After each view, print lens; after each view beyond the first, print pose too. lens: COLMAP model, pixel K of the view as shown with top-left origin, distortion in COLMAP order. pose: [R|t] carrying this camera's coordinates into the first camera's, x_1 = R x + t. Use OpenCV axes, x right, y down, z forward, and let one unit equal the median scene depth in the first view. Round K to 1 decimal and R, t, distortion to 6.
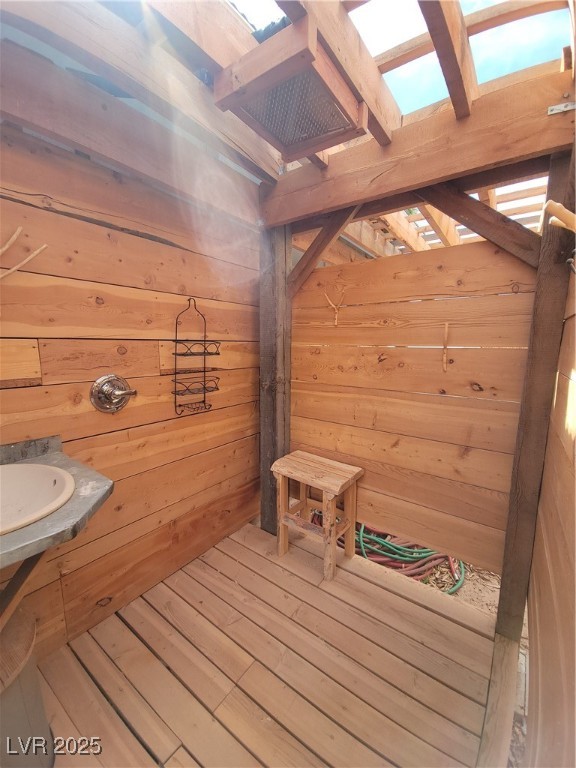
lens RADIAL K [[306.6, 0, 291.5], [0, 306.6, 380.8], [0, 0, 1]] dist [0.002133, -0.006673]
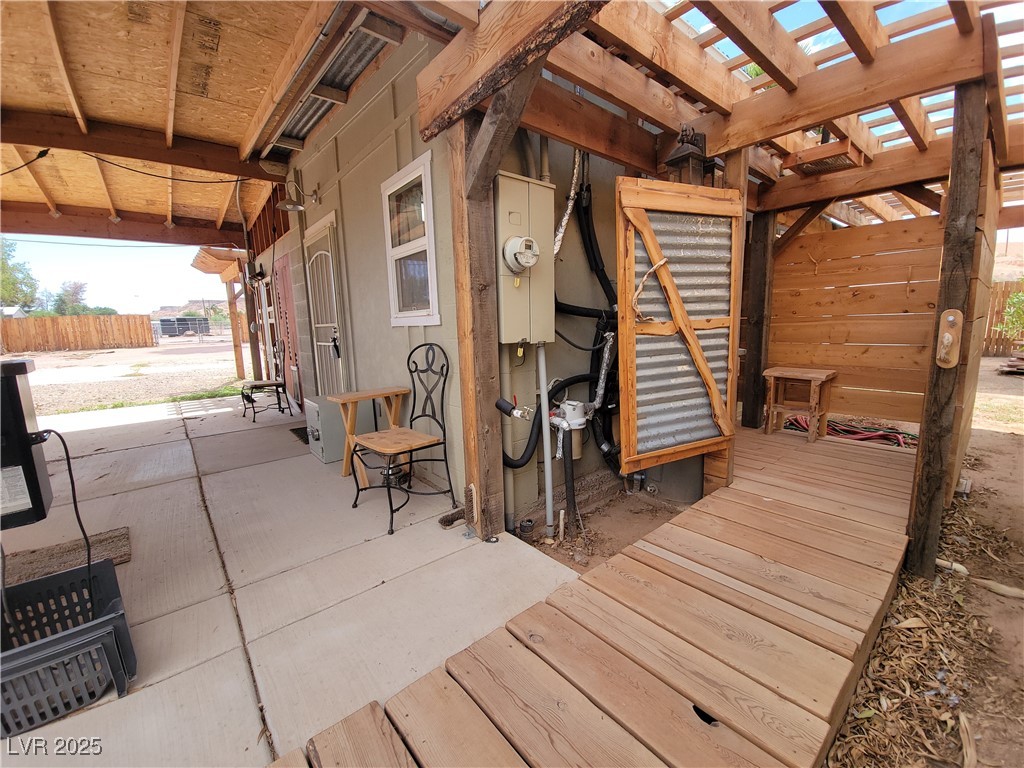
lens RADIAL K [[414.7, 0, 512.0], [0, 414.7, 384.0], [0, 0, 1]] dist [-0.001828, -0.000659]
pose [[0.966912, 0.002751, -0.255096, -0.805701], [0.002535, 0.999789, 0.020393, 0.319465], [0.255098, -0.020365, 0.966701, -1.381999]]
